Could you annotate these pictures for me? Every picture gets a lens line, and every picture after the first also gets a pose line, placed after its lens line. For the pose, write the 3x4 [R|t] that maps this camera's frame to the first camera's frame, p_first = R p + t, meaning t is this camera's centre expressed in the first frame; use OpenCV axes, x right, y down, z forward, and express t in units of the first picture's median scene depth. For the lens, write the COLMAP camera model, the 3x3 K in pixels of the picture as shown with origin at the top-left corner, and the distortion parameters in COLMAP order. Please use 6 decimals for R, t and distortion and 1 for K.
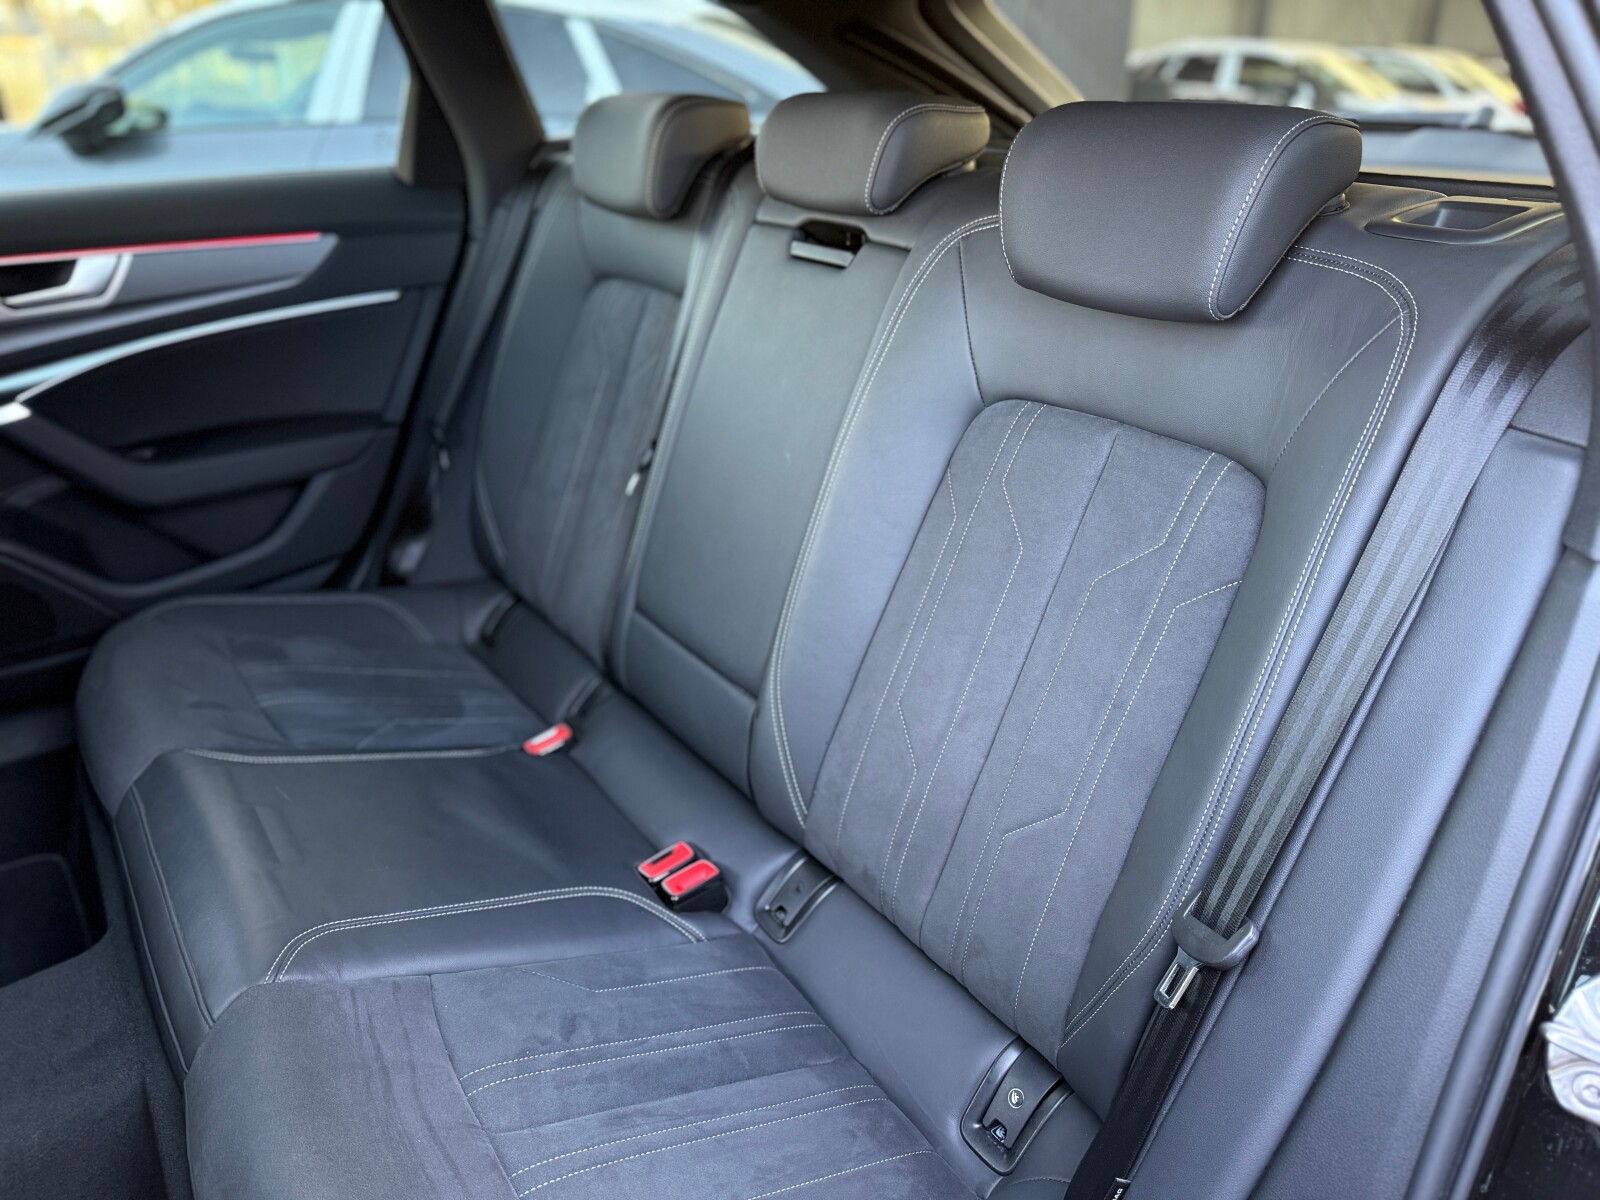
lens RADIAL K [[1123.8, 0, 798.2], [0, 1123.8, 607.4], [0, 0, 1]] dist [0.149460, -0.324025]
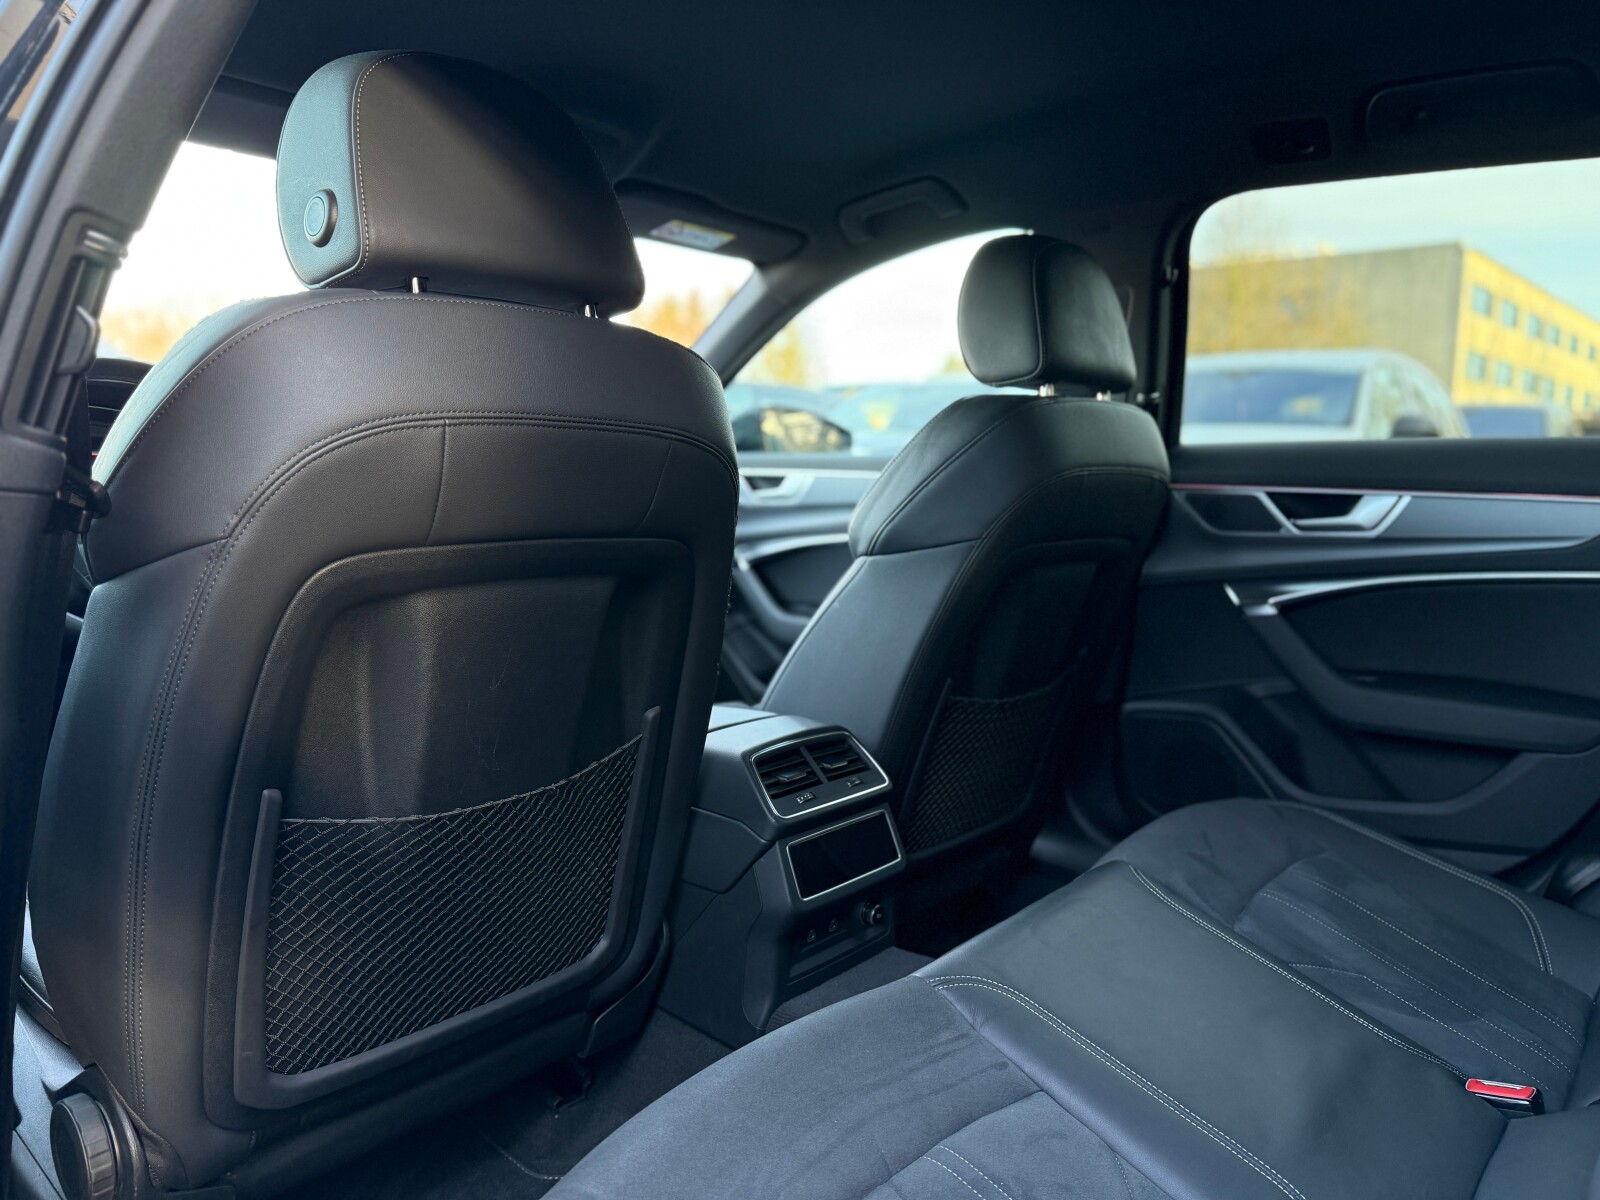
lens RADIAL K [[1123.8, 0, 798.2], [0, 1123.8, 607.4], [0, 0, 1]] dist [0.149460, -0.324025]
pose [[0.229780, 0.109248, -0.967092, 0.332610], [-0.423248, 0.906012, 0.001784, 0.024188], [0.876391, 0.408910, 0.254422, 0.259004]]
